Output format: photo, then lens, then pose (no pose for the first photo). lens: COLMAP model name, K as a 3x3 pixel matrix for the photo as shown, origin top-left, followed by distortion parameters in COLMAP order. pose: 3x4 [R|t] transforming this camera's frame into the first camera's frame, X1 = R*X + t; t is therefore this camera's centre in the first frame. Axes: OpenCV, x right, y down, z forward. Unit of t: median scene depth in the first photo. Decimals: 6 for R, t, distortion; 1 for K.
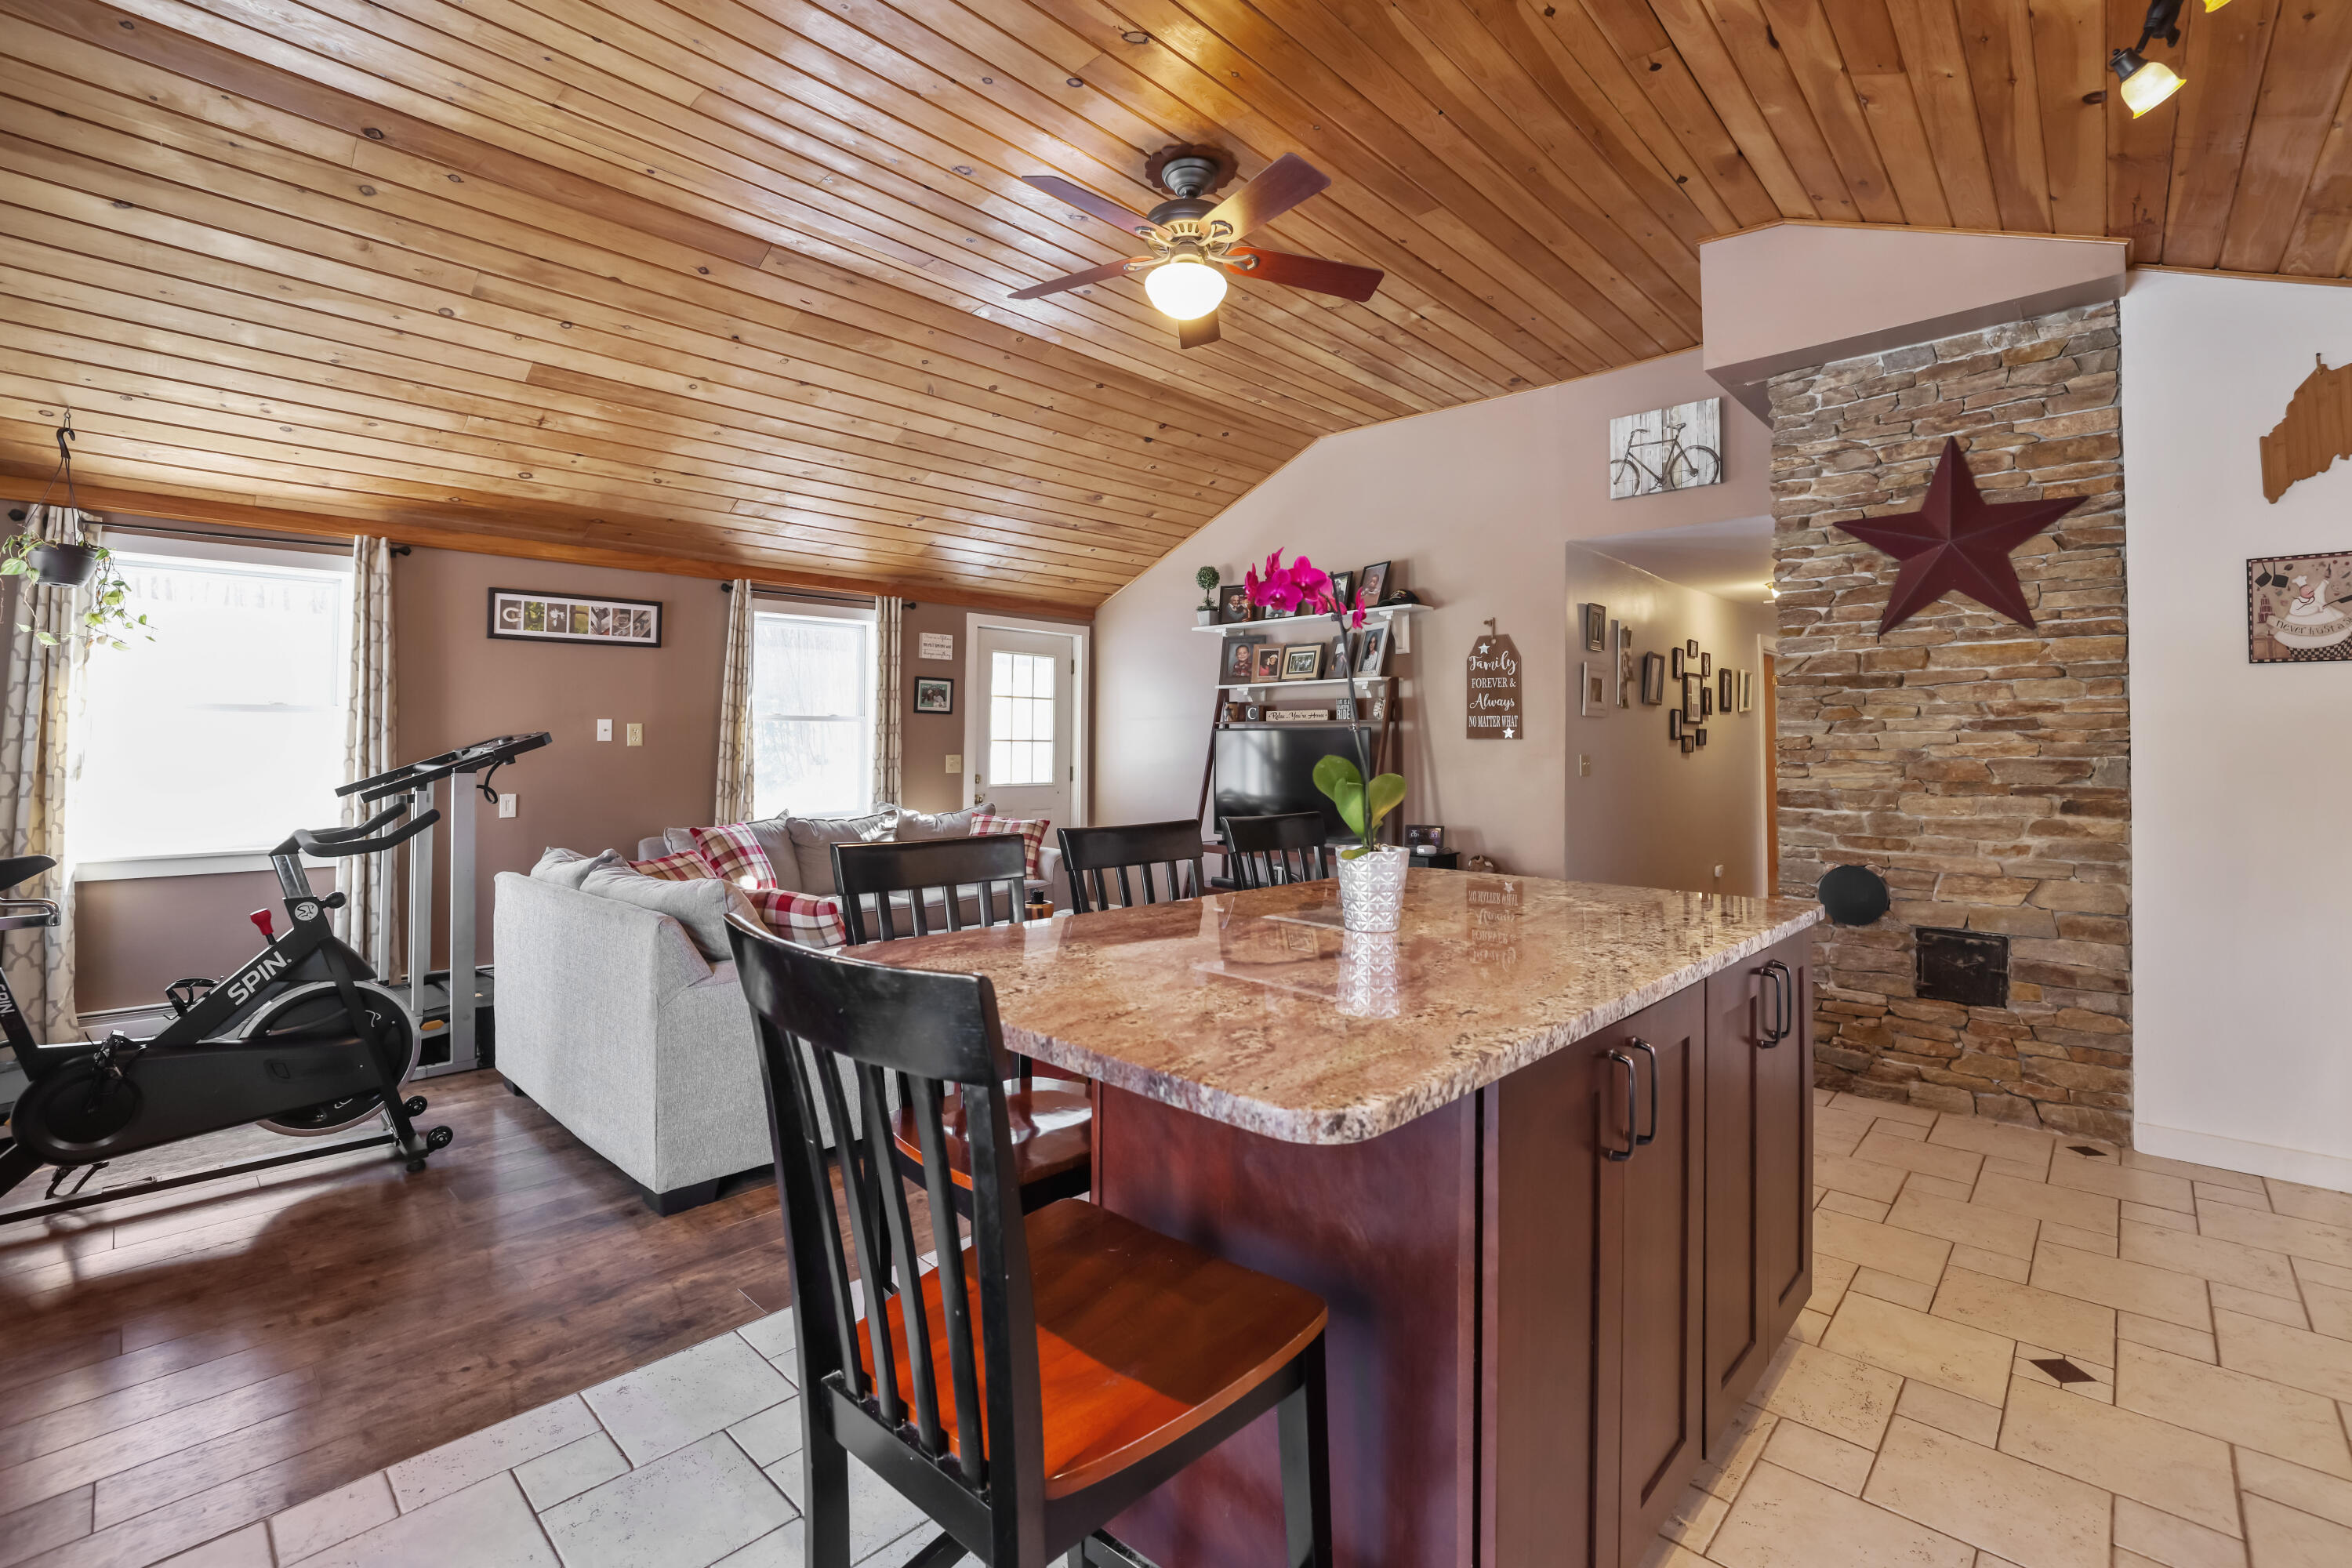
lens RADIAL K [[1022.7, 0, 1166.7], [0, 1022.7, 713.3], [0, 0, 1]] dist [-0.039118, 0.011839]
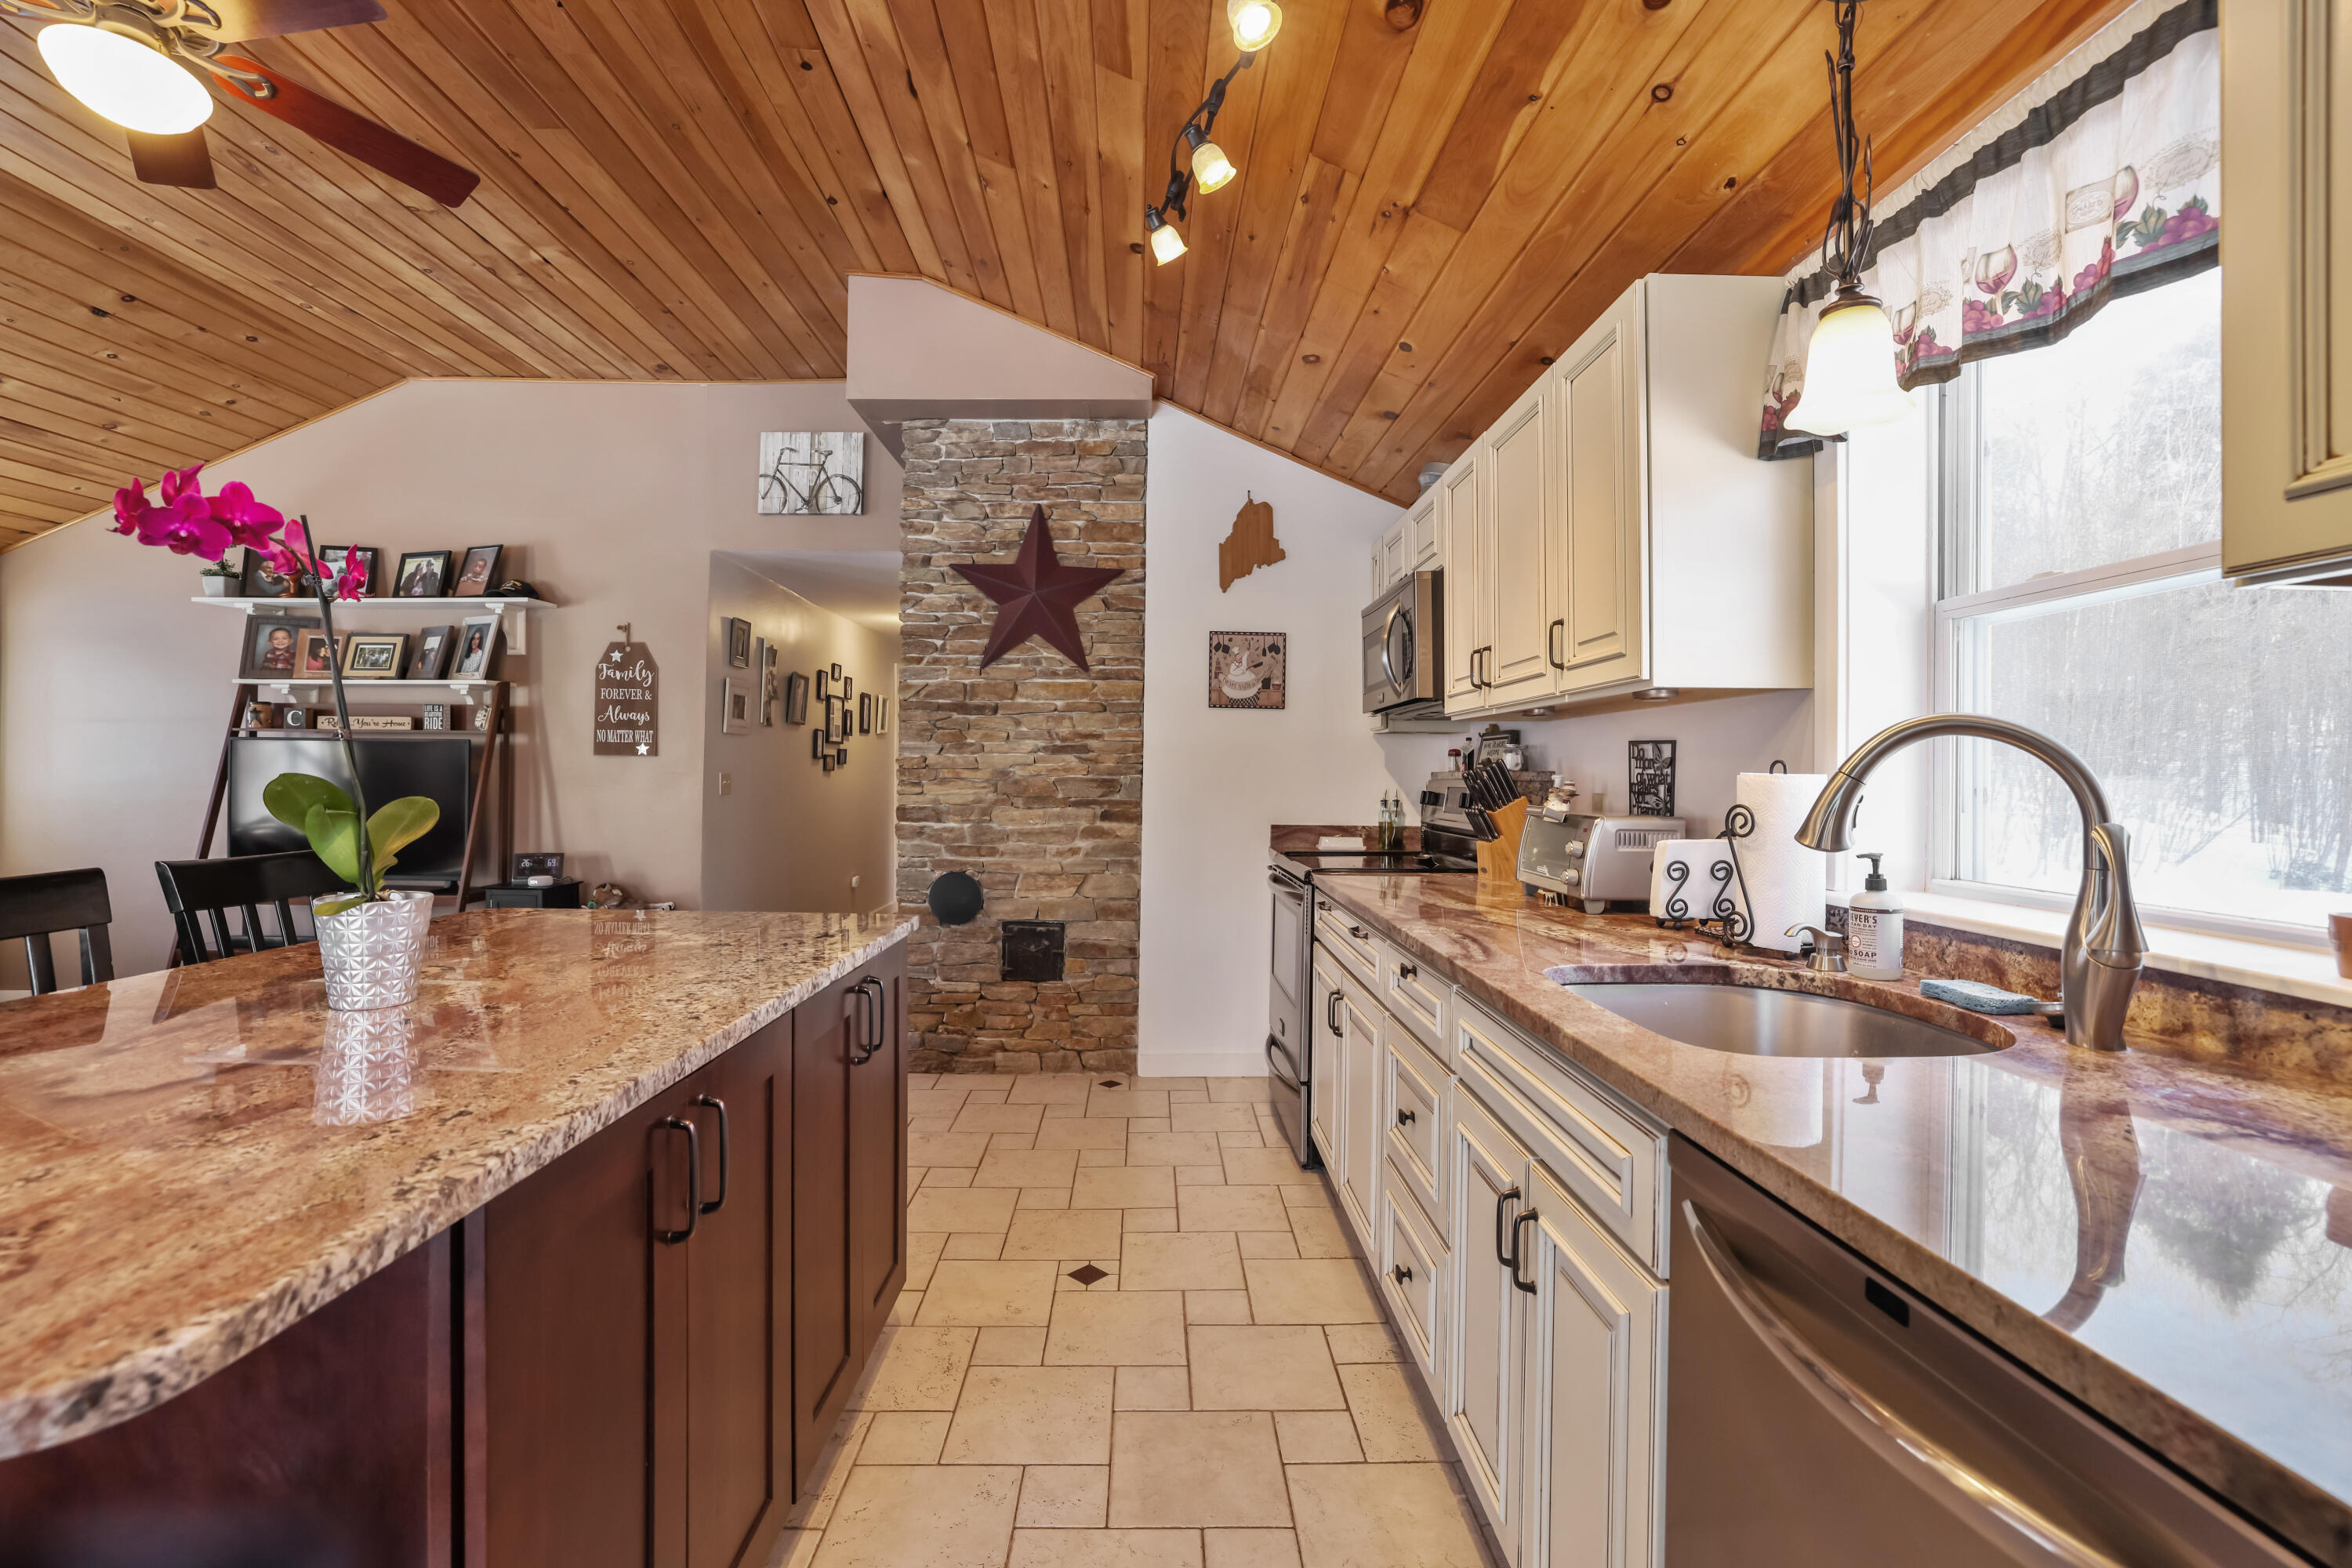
lens RADIAL K [[1022.7, 0, 1158.5], [0, 1022.7, 760.2], [0, 0, 1]] dist [-0.039118, 0.011839]
pose [[0.710715, 0.009273, 0.703419, 0.042116], [-0.028699, 0.999463, 0.015820, 0.002135], [-0.702895, -0.031431, 0.710599, 0.036703]]
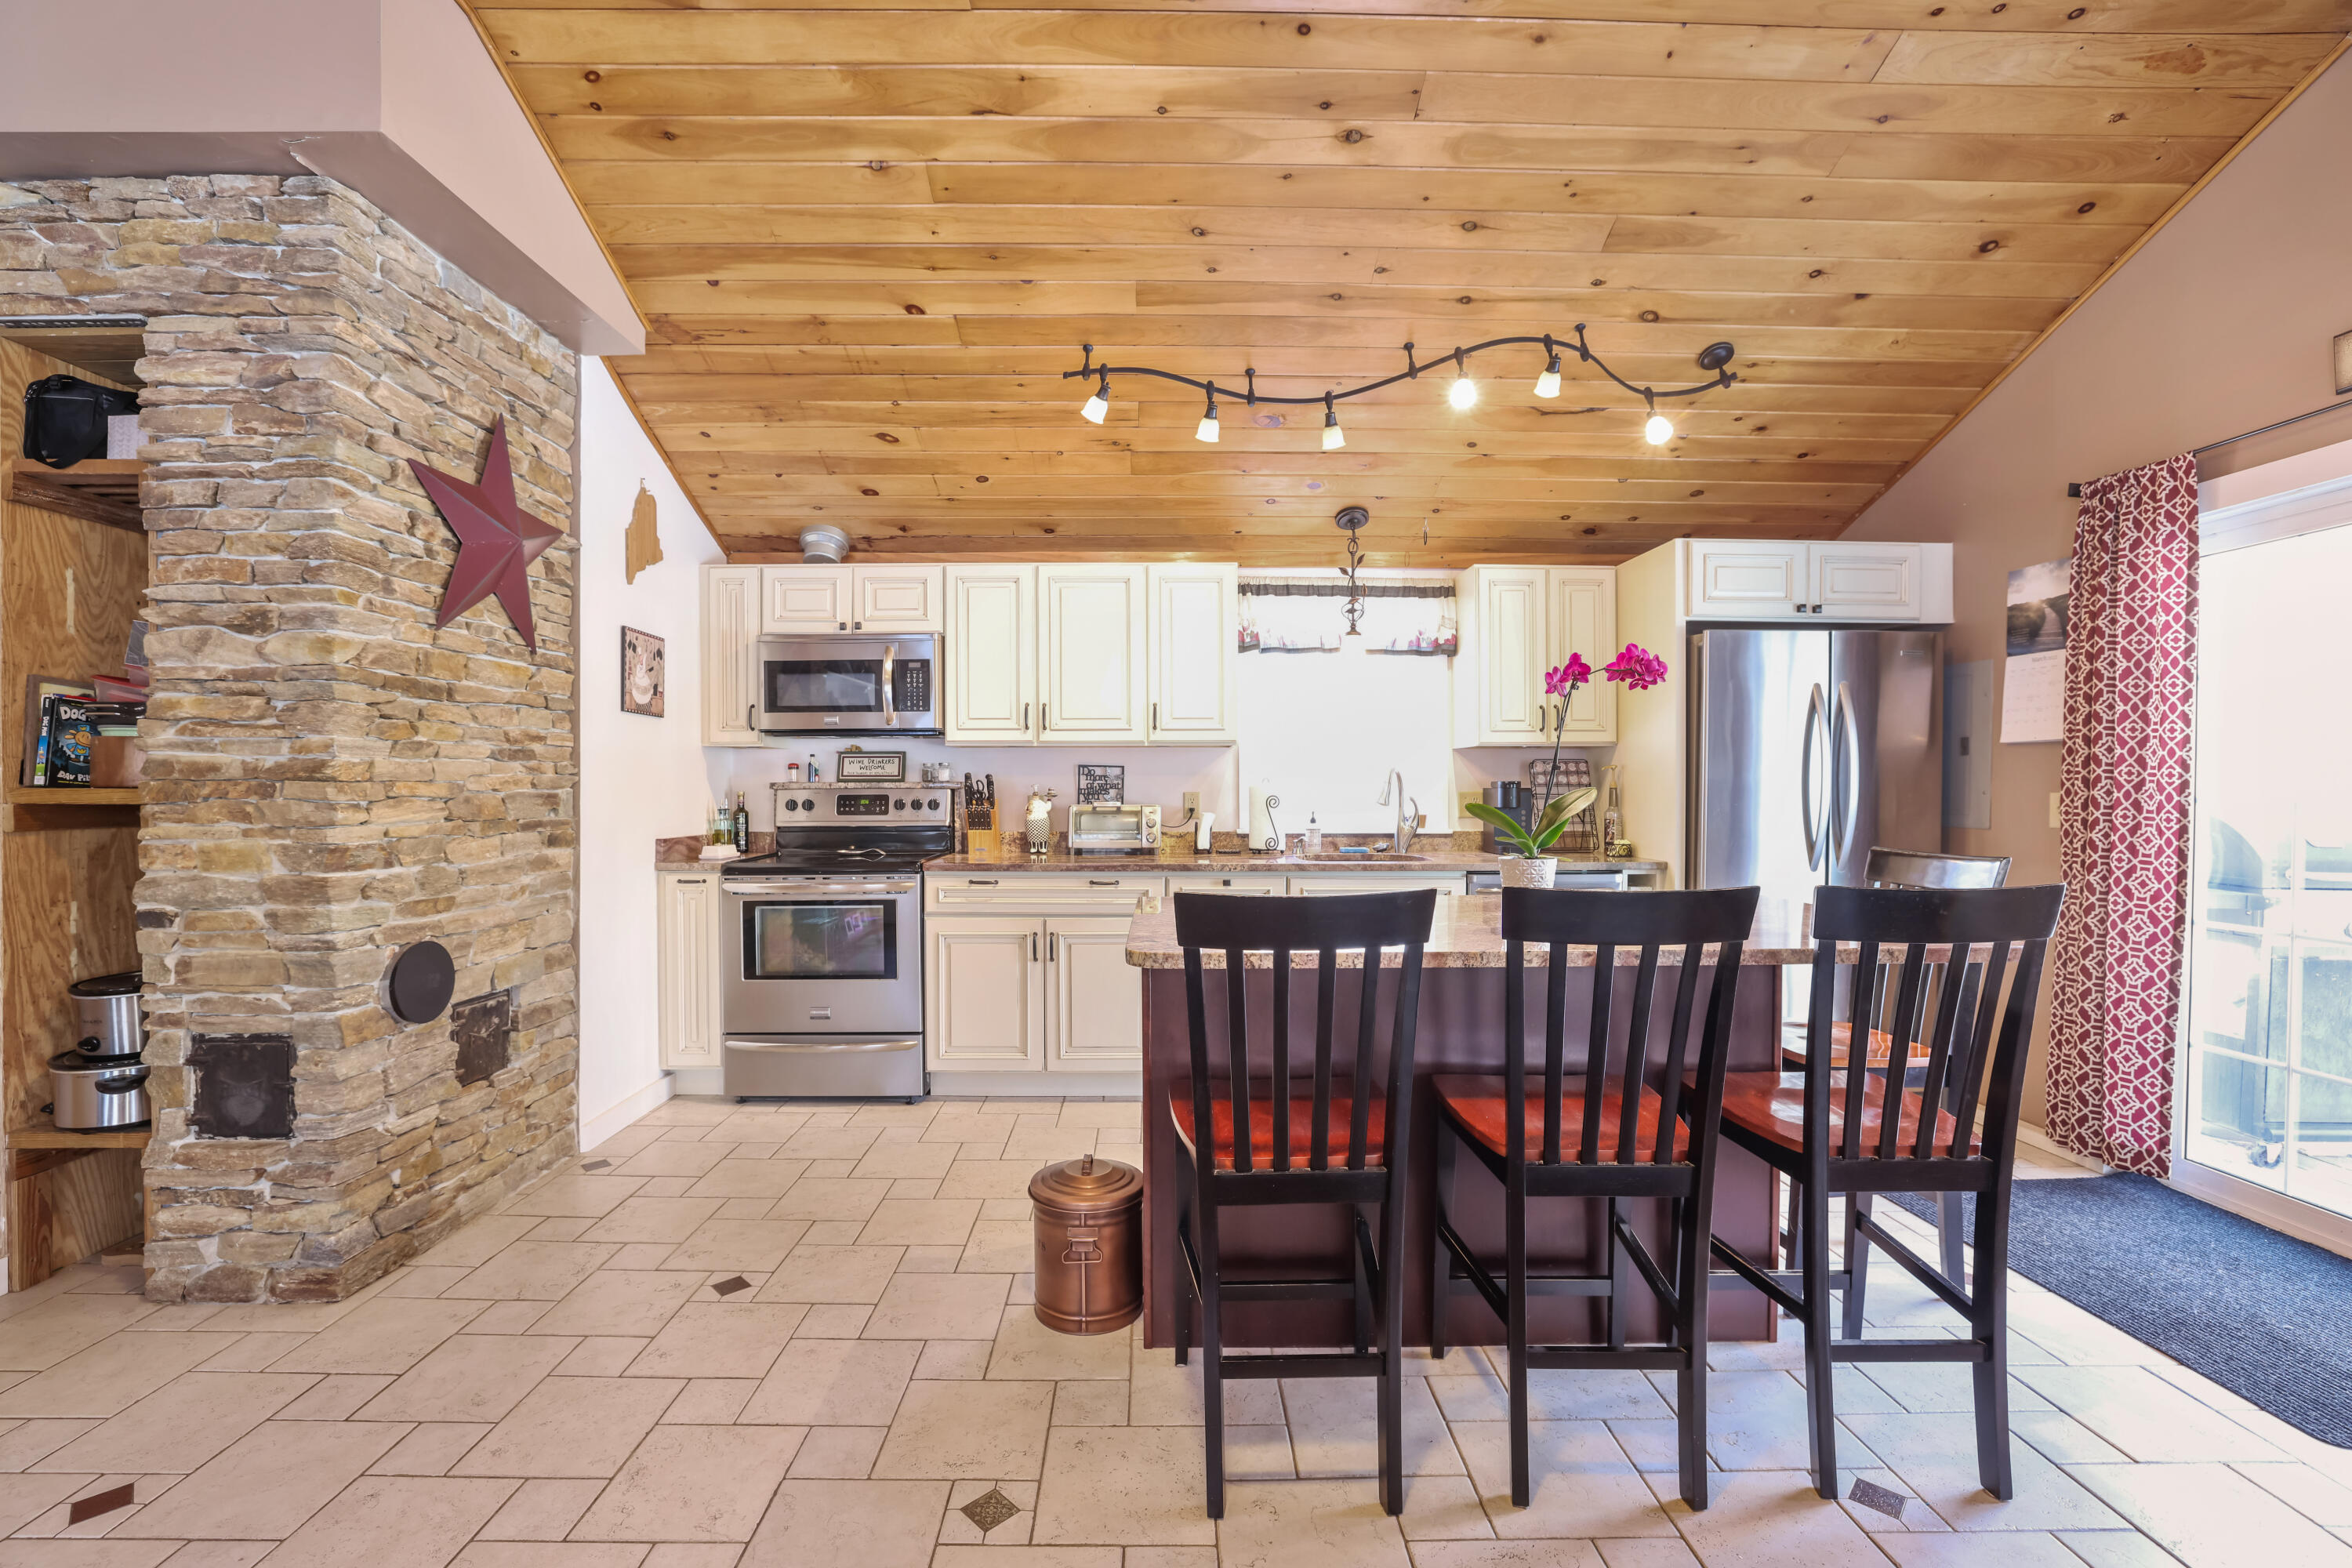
lens RADIAL K [[1022.7, 0, 1153.1], [0, 1022.7, 795.8], [0, 0, 1]] dist [-0.039118, 0.011839]
pose [[-0.696856, -0.009175, 0.717152, -0.224613], [-0.025424, 0.999606, -0.011915, 0.045730], [-0.716760, -0.026536, -0.696815, 1.241172]]
